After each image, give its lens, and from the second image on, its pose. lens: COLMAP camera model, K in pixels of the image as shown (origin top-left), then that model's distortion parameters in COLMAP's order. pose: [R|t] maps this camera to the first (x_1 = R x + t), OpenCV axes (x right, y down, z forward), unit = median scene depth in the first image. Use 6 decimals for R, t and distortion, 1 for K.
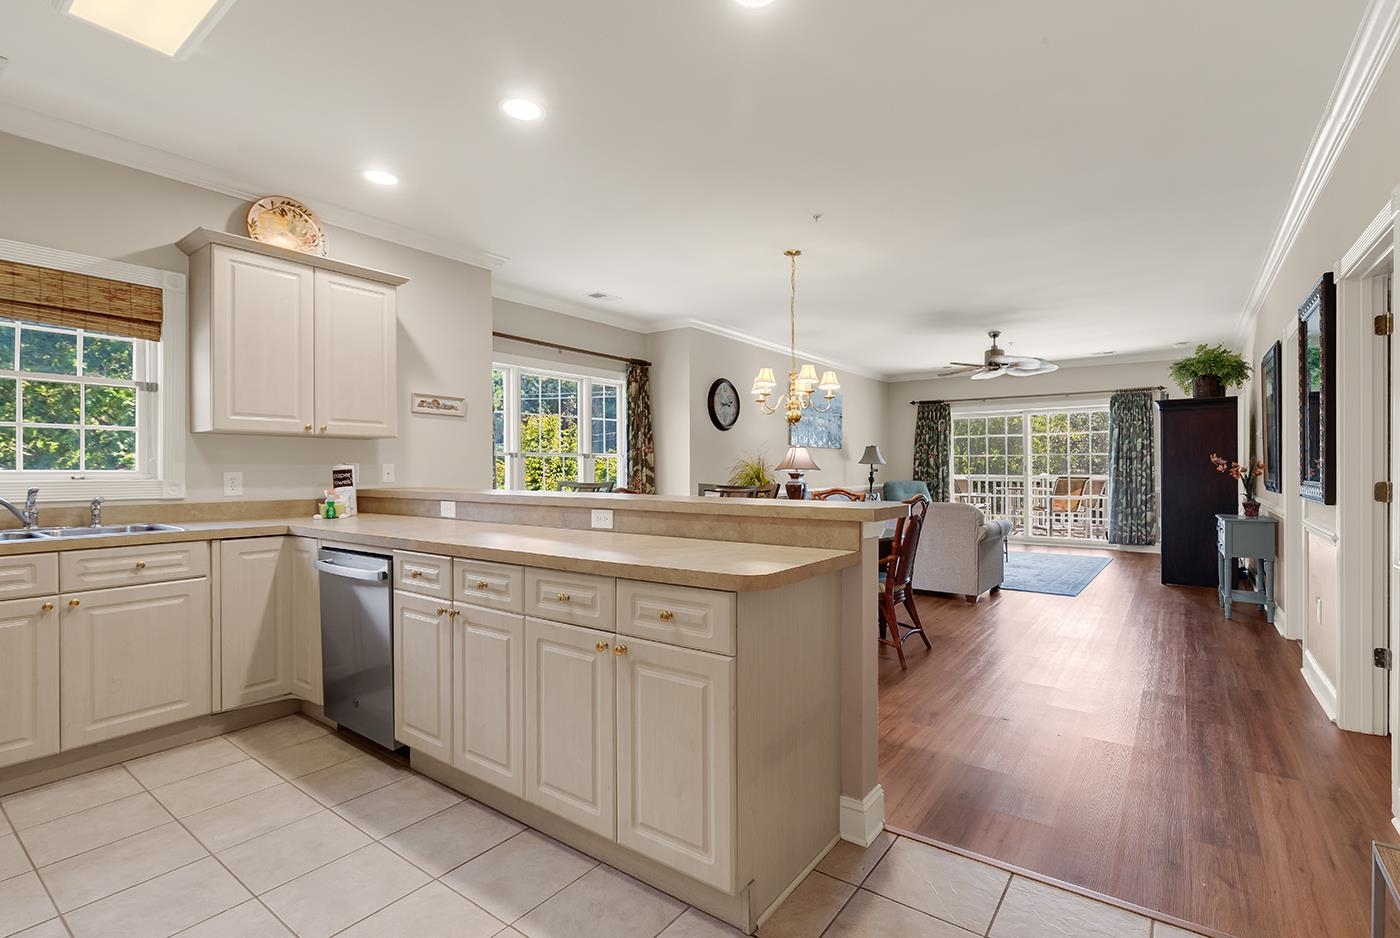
lens RADIAL K [[622.1, 0, 696.8], [0, 622.1, 468.9], [0, 0, 1]] dist [-0.001070, 0.001163]
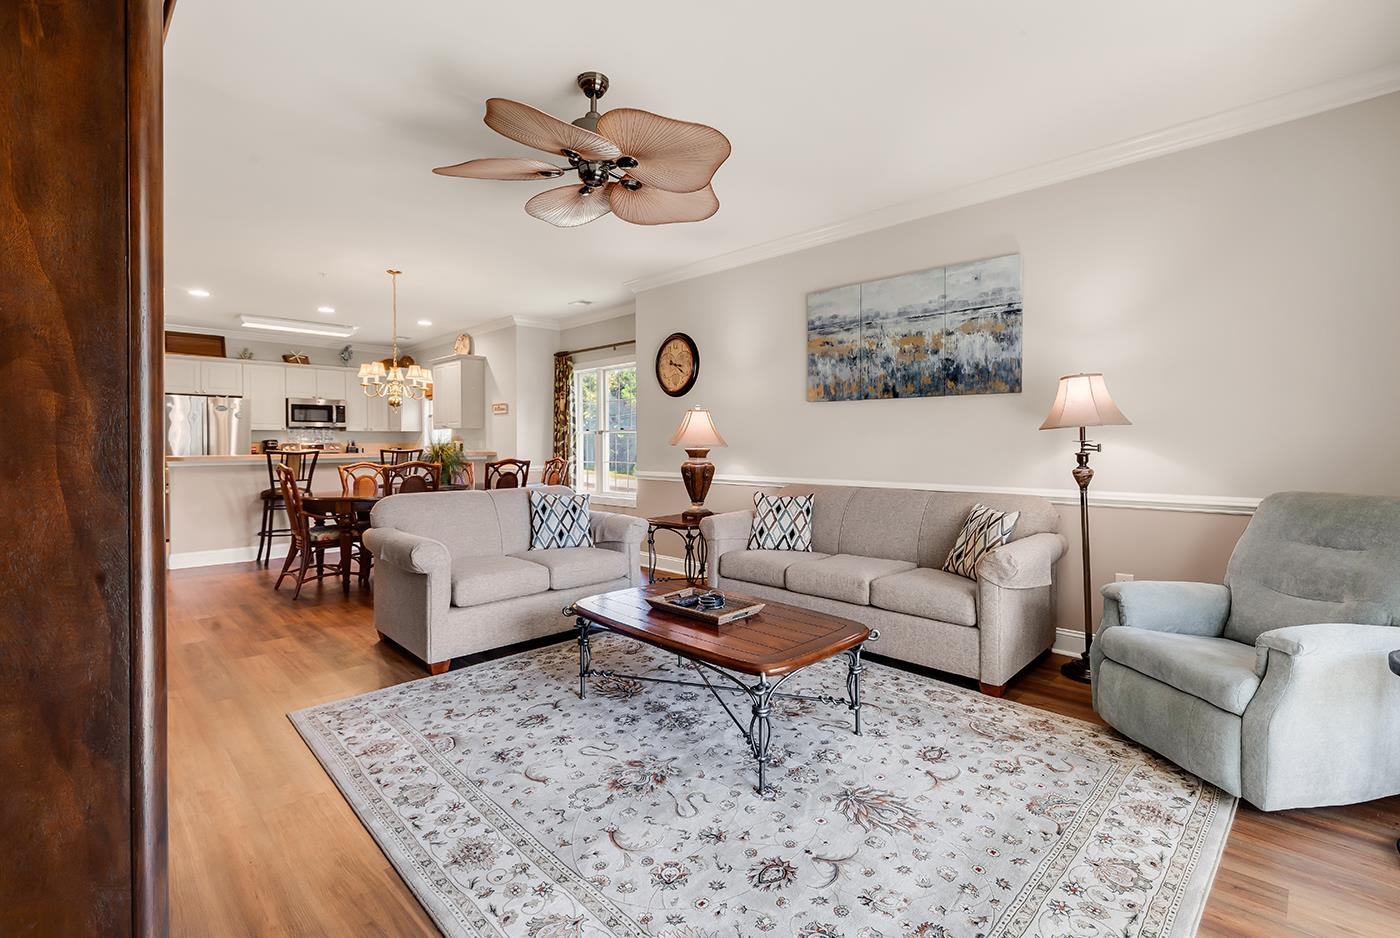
lens RADIAL K [[622.1, 0, 703.6], [0, 622.1, 445.6], [0, 0, 1]] dist [-0.001070, 0.001163]
pose [[-0.111318, 0.004044, -0.993777, 0.670570], [0.000399, 0.999992, 0.004024, -0.000486], [0.993785, 0.000052, -0.111319, 0.881400]]
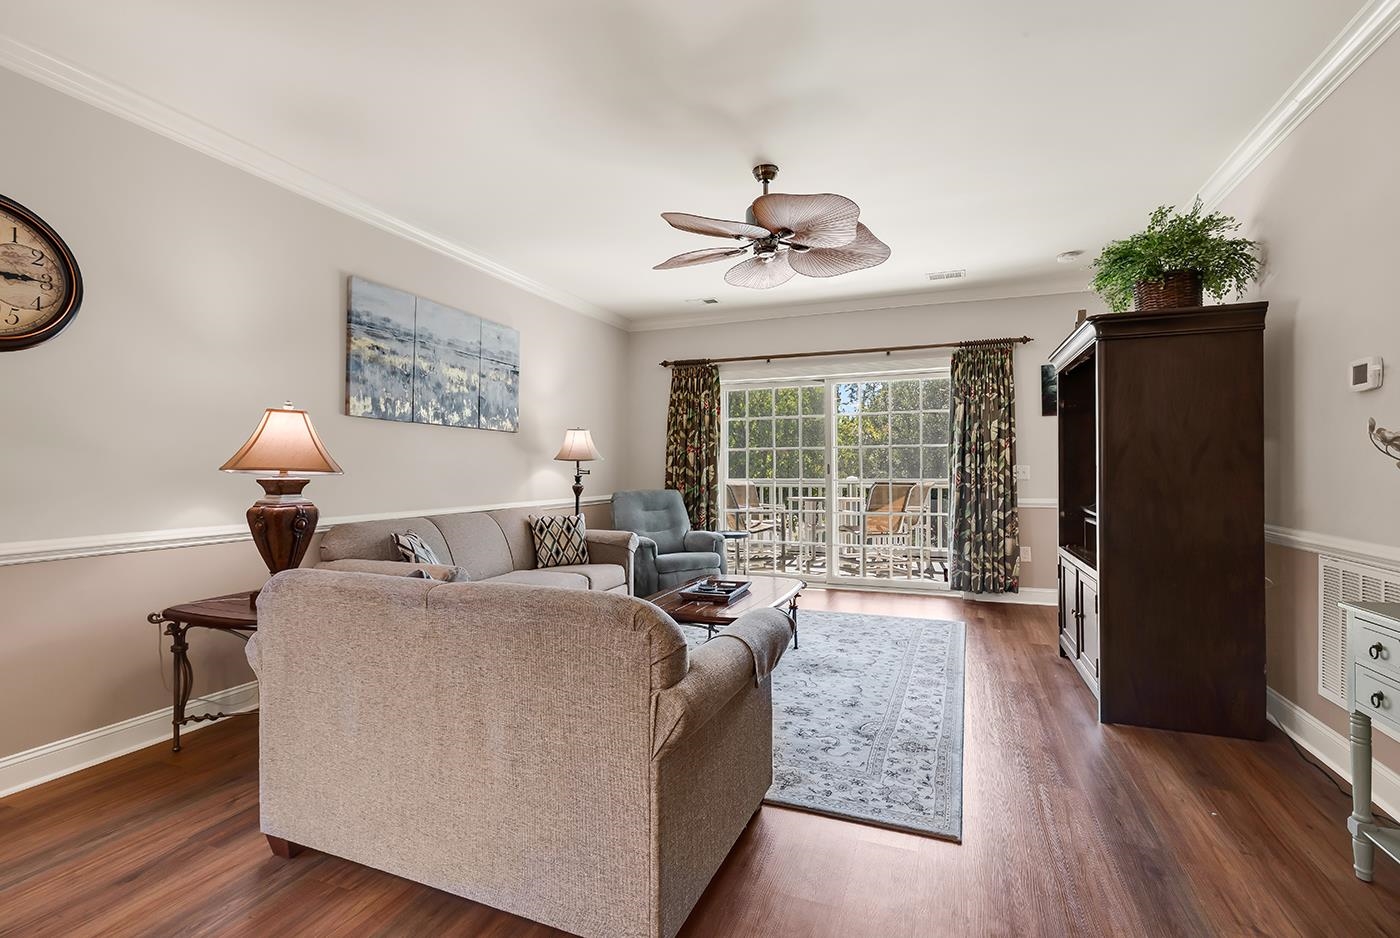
lens RADIAL K [[622.1, 0, 693.7], [0, 622.1, 470.8], [0, 0, 1]] dist [-0.001070, 0.001163]
pose [[0.963741, -0.000954, 0.266836, 0.245558], [0.001076, 0.999999, -0.000310, 0.001266], [-0.266836, 0.000586, 0.963742, 0.461436]]
